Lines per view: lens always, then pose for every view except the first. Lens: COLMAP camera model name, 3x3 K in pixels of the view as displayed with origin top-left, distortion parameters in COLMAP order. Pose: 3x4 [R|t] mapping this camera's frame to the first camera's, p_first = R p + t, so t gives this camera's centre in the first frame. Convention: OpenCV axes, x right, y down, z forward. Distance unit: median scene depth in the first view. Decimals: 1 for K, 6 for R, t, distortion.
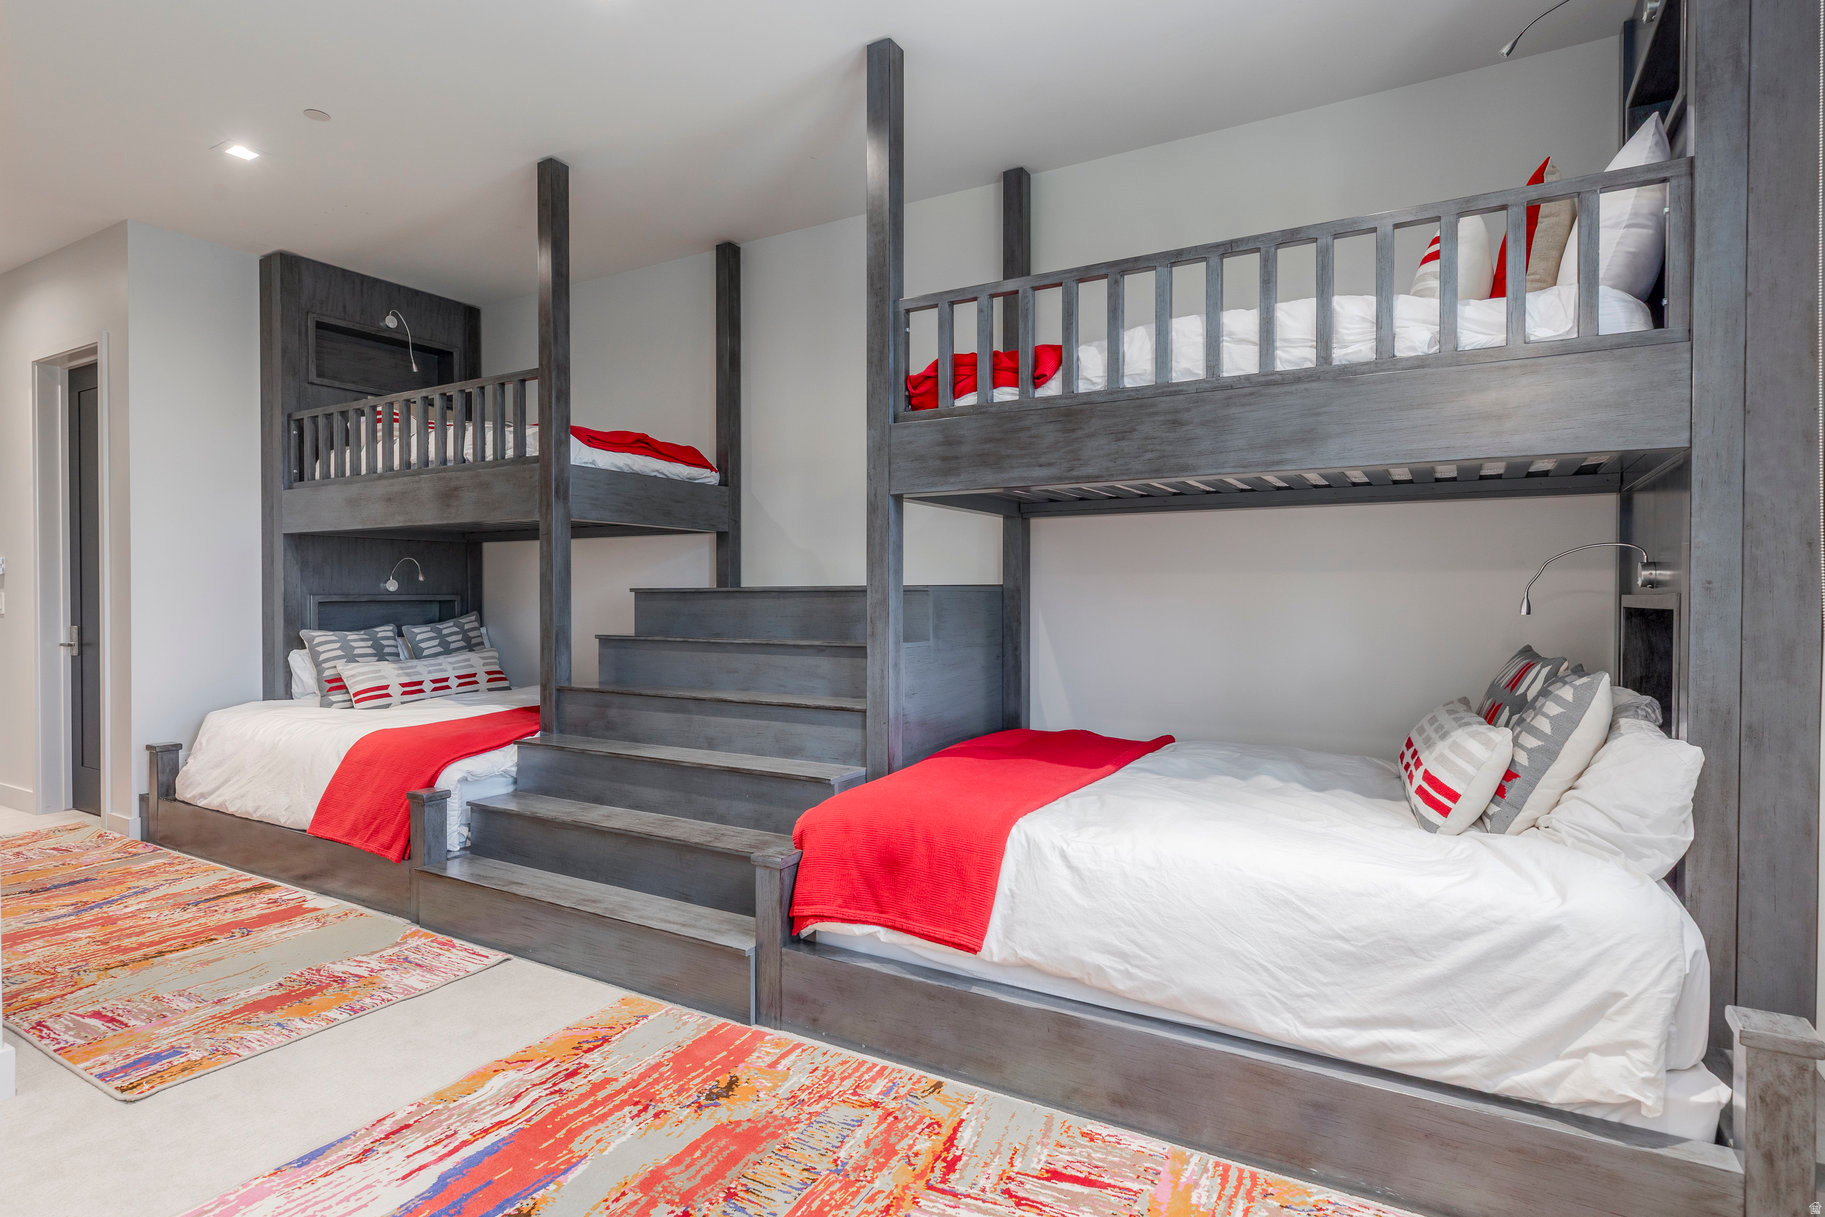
lens RADIAL K [[931.2, 0, 914.1], [0, 931.2, 606.9], [0, 0, 1]] dist [0.001640, 0.000313]
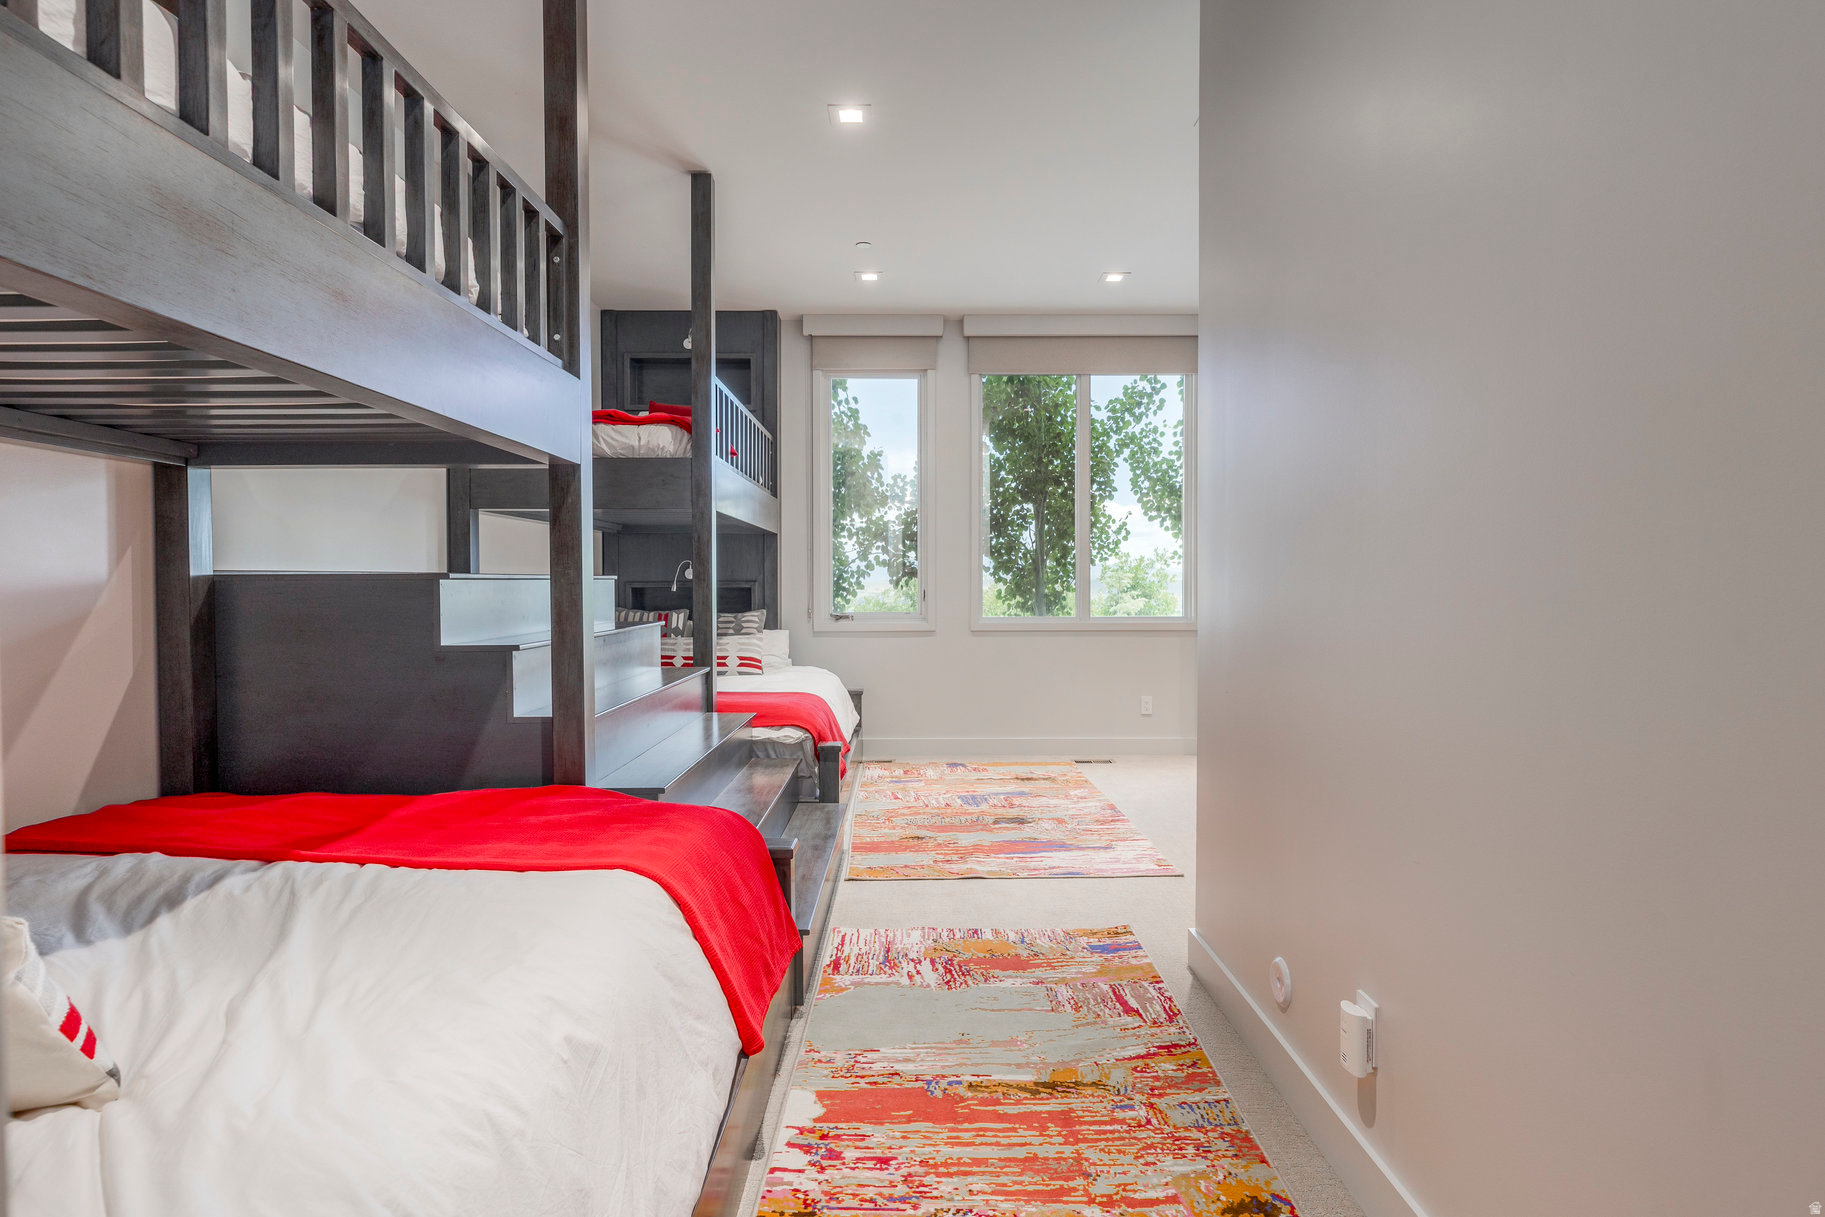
lens RADIAL K [[969.5, 0, 914.4], [0, 969.5, 604.2], [0, 0, 1]] dist [0.004231, -0.000873]
pose [[-0.505806, -0.022269, 0.862360, -1.552829], [0.009227, 0.999470, 0.031221, -0.021730], [-0.862598, 0.023749, -0.505332, 1.614102]]
